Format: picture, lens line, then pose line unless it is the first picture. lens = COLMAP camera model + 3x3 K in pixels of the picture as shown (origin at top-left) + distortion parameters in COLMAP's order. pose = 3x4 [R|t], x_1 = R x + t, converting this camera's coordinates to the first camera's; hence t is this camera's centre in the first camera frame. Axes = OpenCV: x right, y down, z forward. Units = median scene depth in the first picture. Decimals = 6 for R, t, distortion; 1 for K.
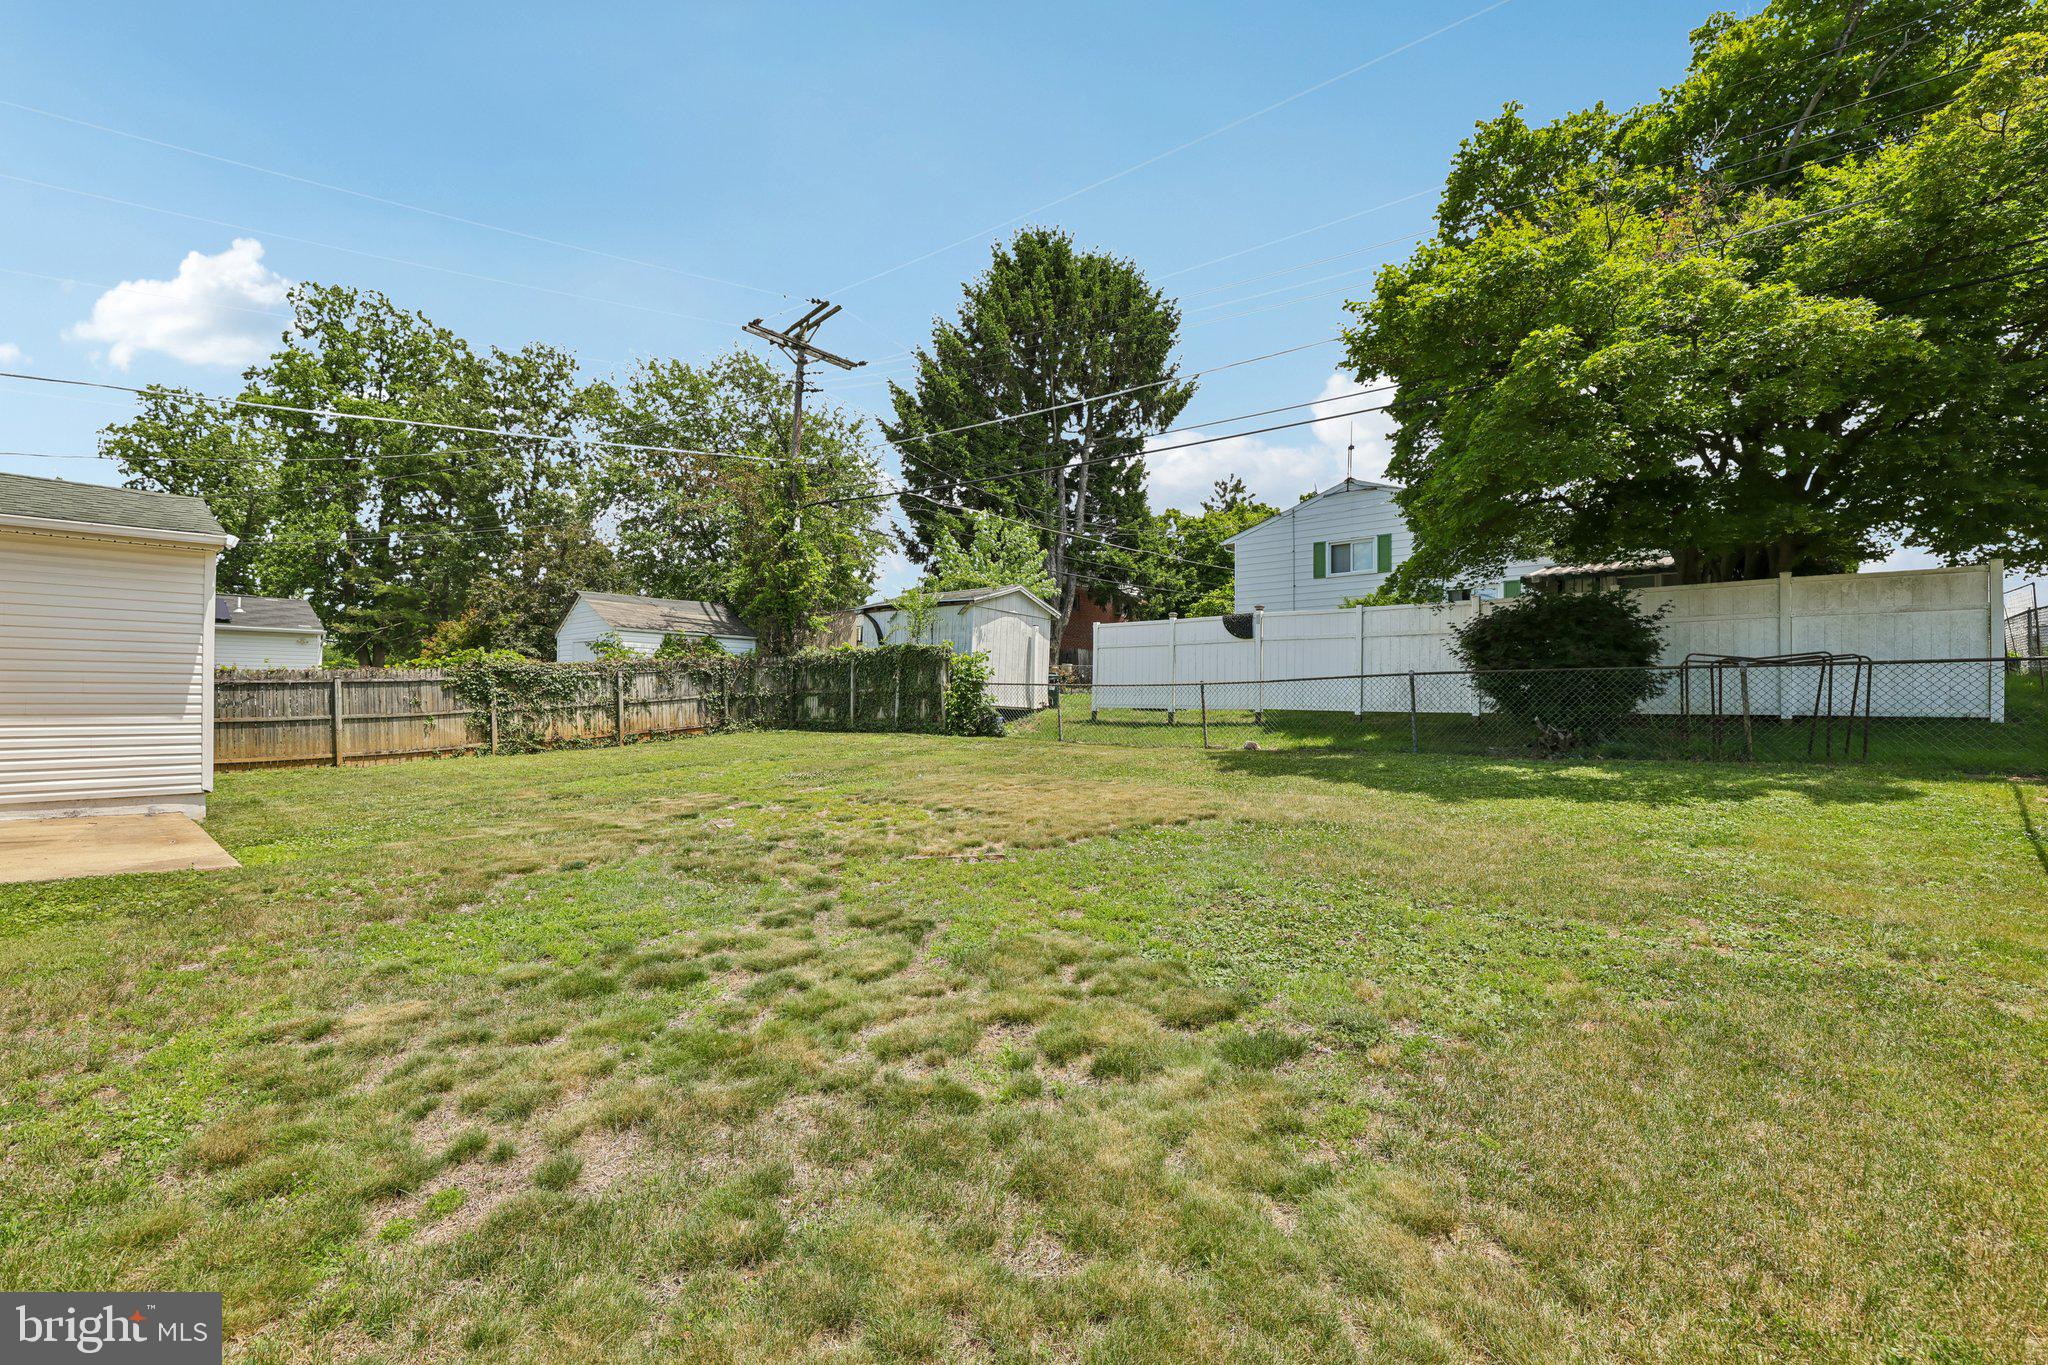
lens RADIAL K [[860.9, 0, 1024.3], [0, 860.9, 686.5], [0, 0, 1]] dist [-0.001201, 0.001179]
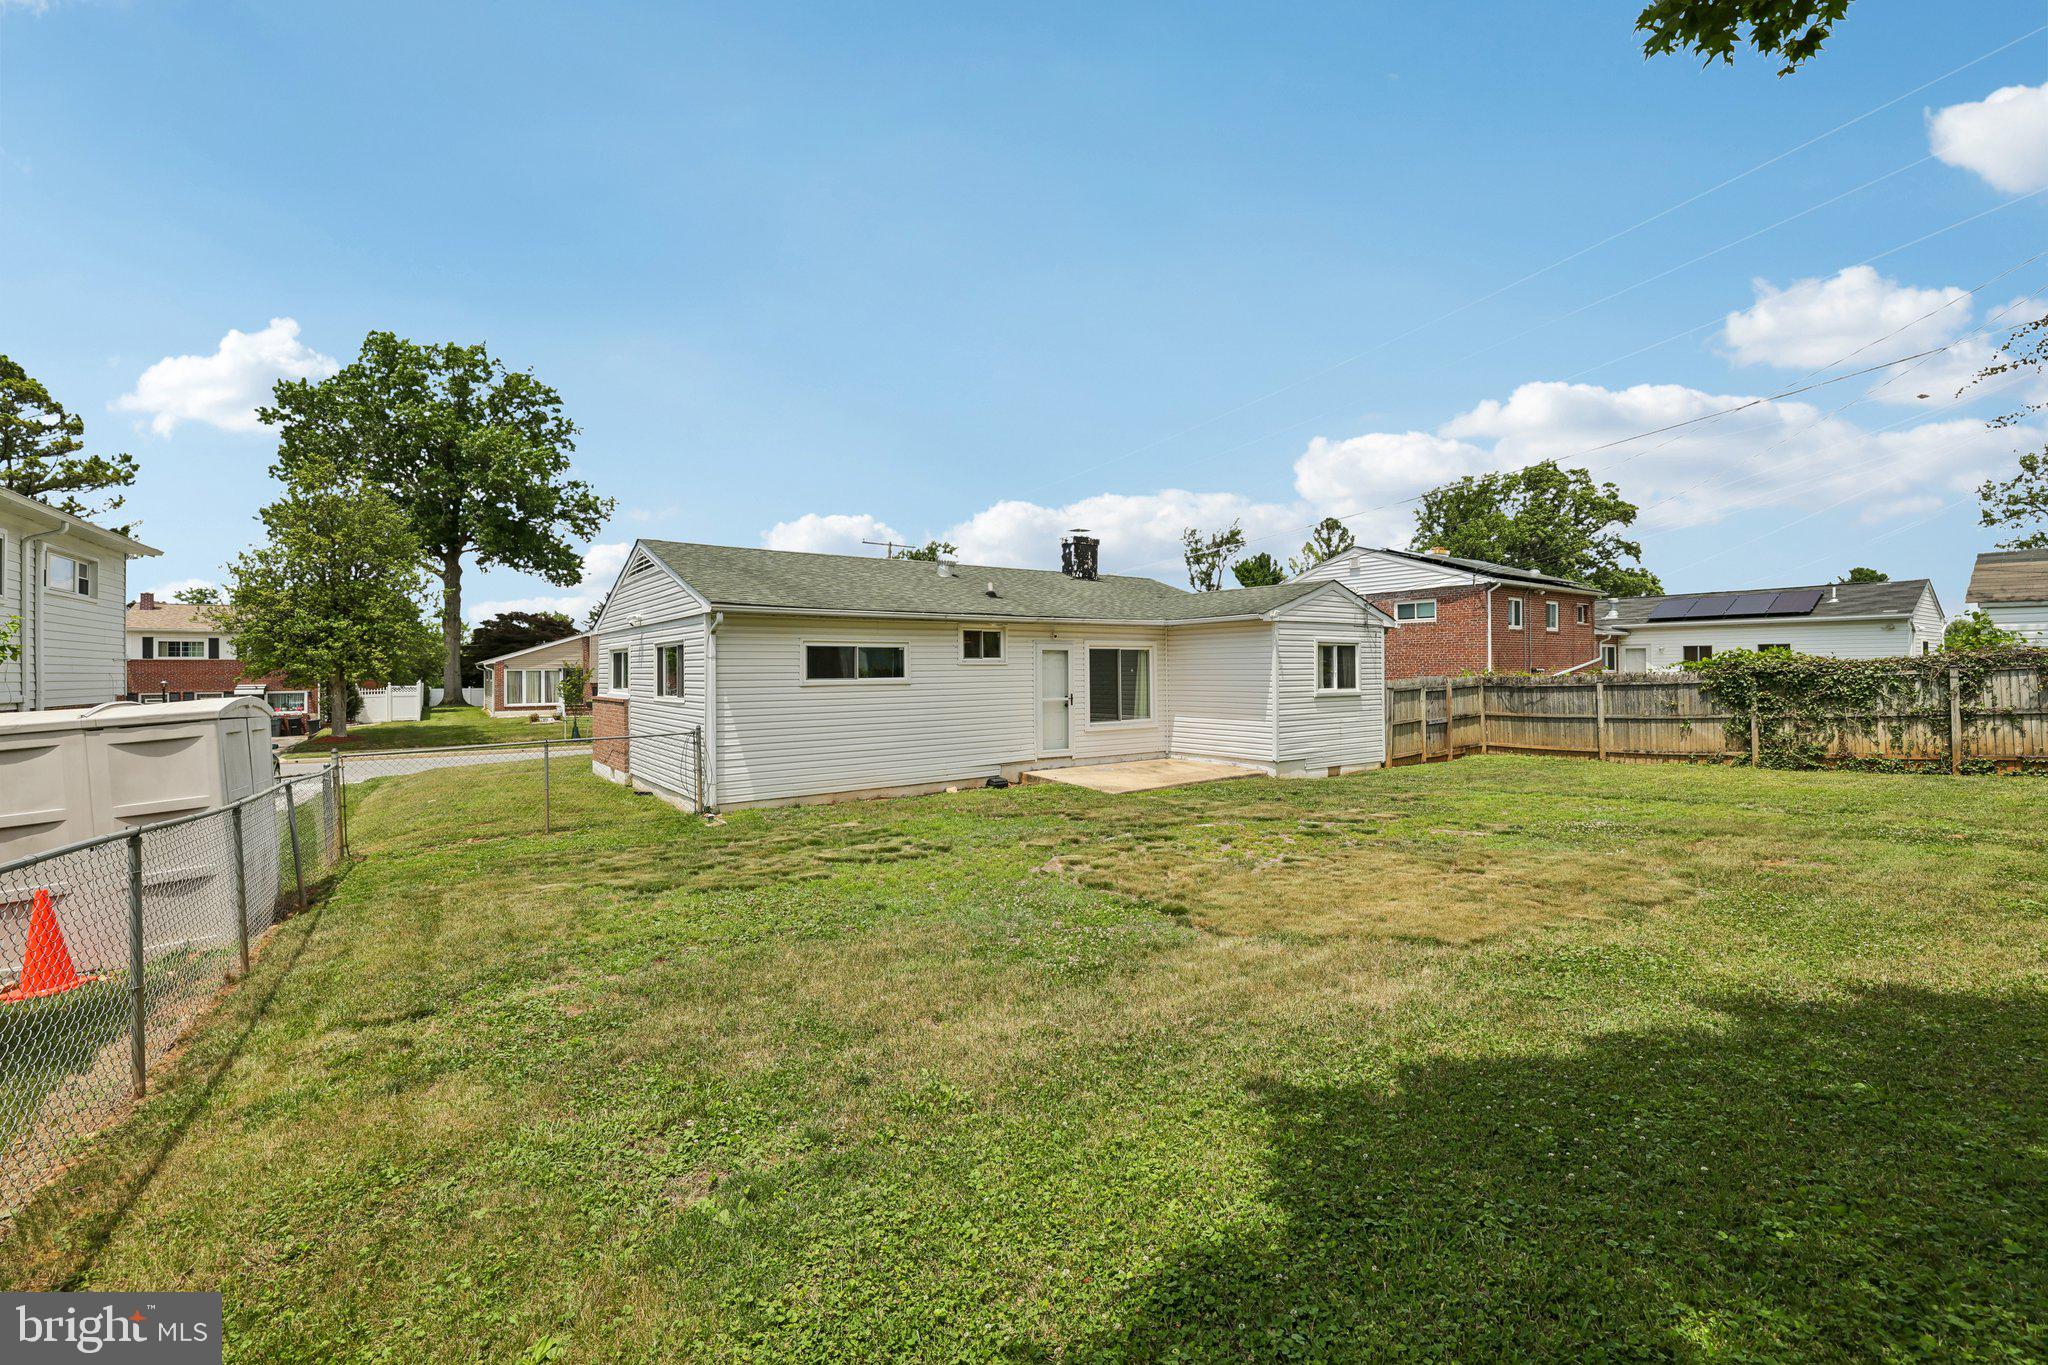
lens RADIAL K [[860.9, 0, 1015.2], [0, 860.9, 674.6], [0, 0, 1]] dist [-0.001201, 0.001179]
pose [[-0.238676, -0.005873, -0.971081, 0.440068], [0.009399, 0.999921, -0.008358, -0.015796], [0.971054, -0.011122, -0.238602, 0.467477]]
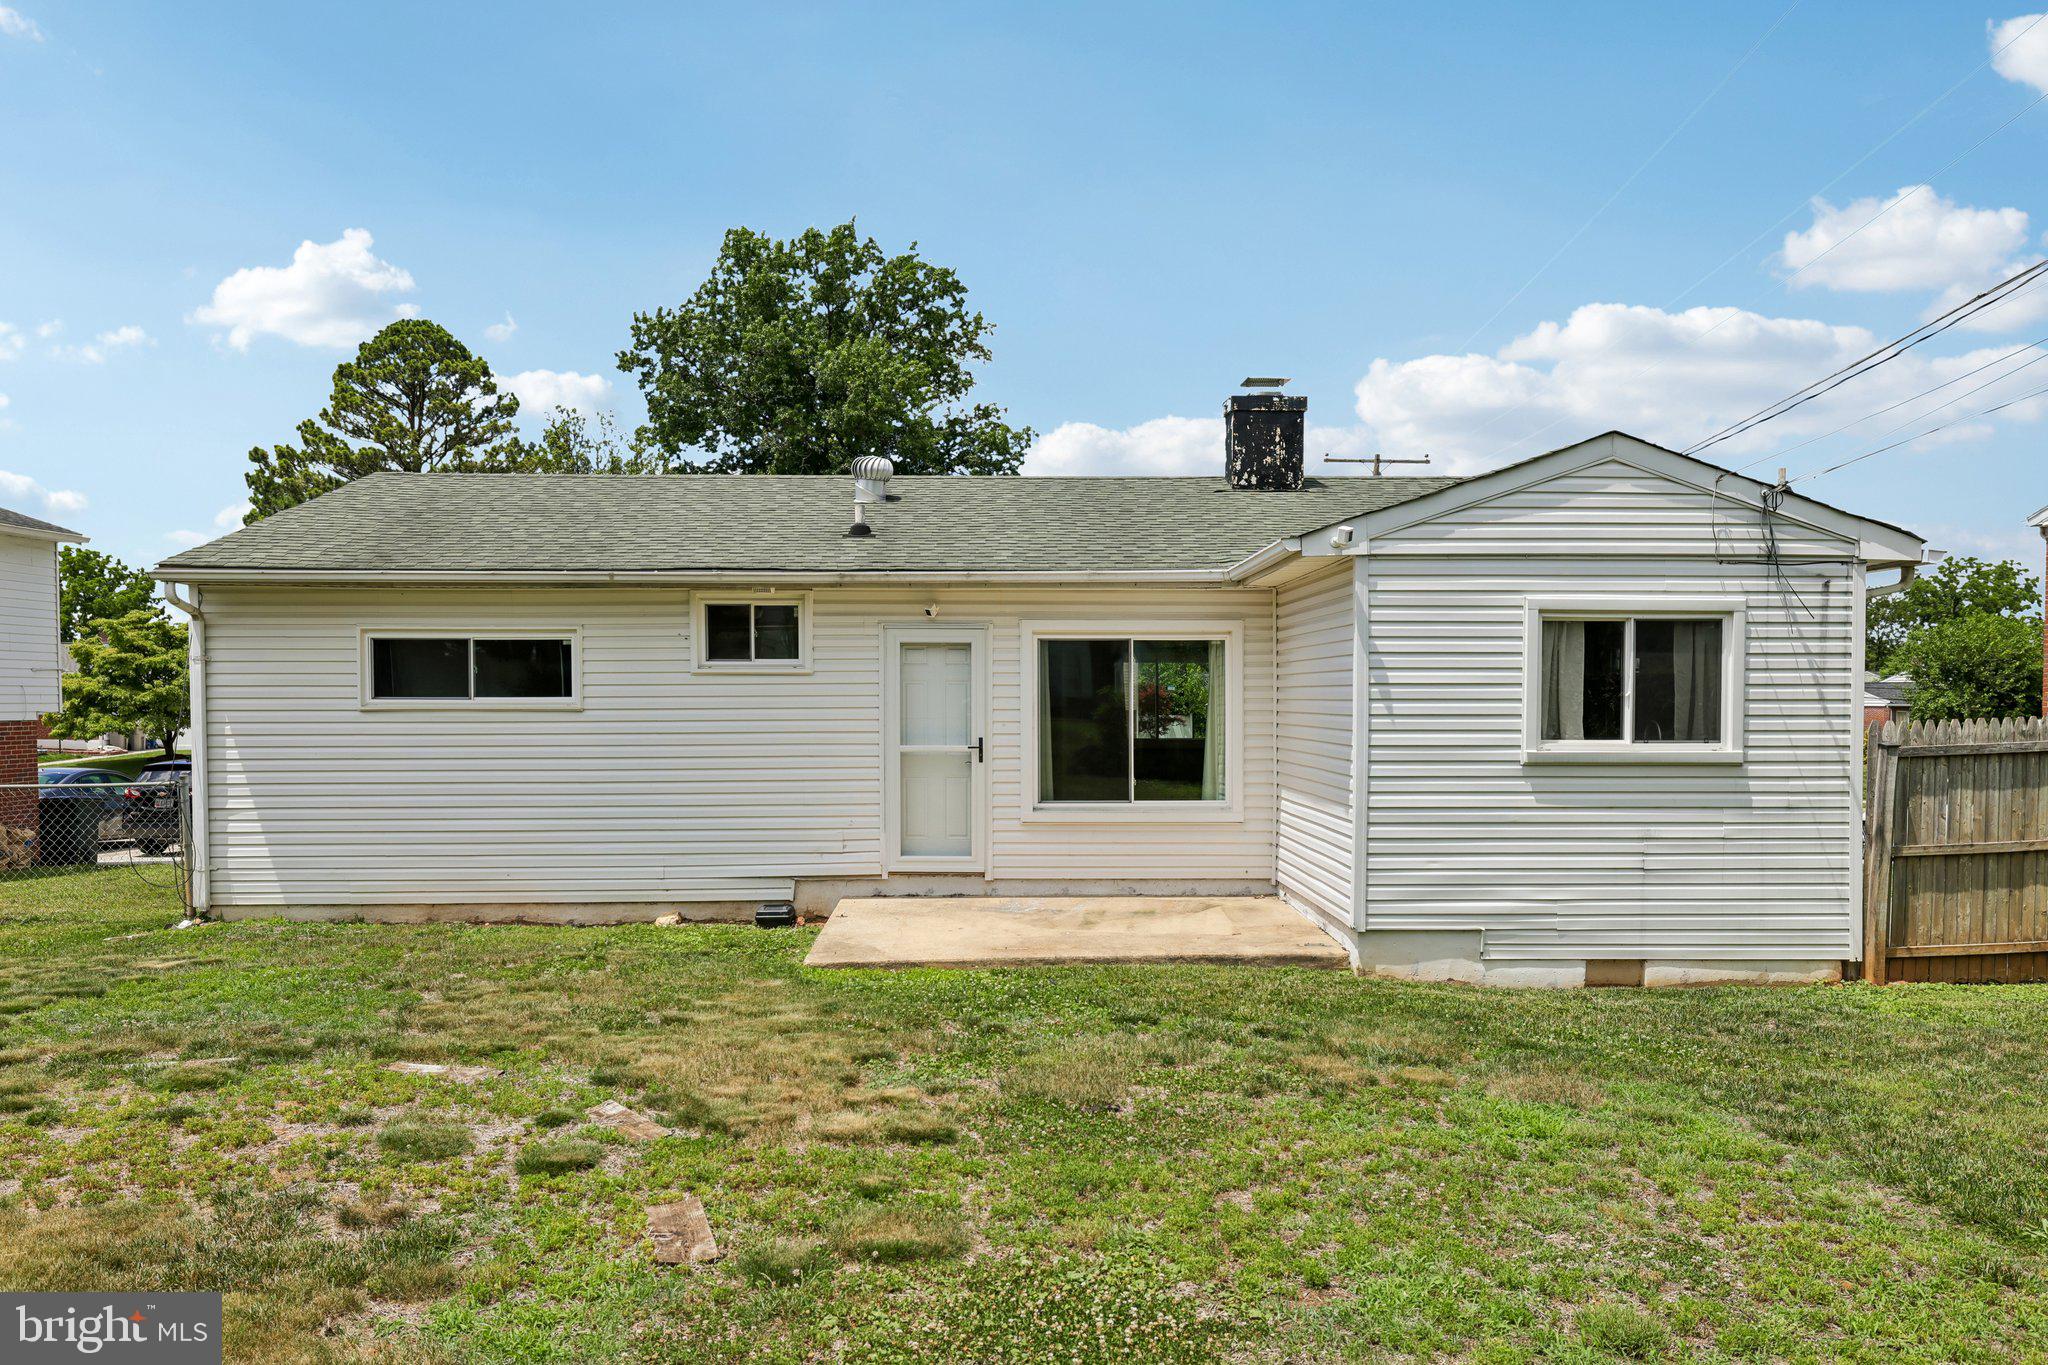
lens RADIAL K [[1409.2, 0, 1008.1], [0, 1409.2, 769.1], [0, 0, 1]] dist [-0.004471, 0.004800]
pose [[-0.747242, 0.020844, -0.664225, 0.001504], [-0.006672, 0.999222, 0.038864, -0.014120], [0.664518, 0.033472, -0.746522, 0.816372]]
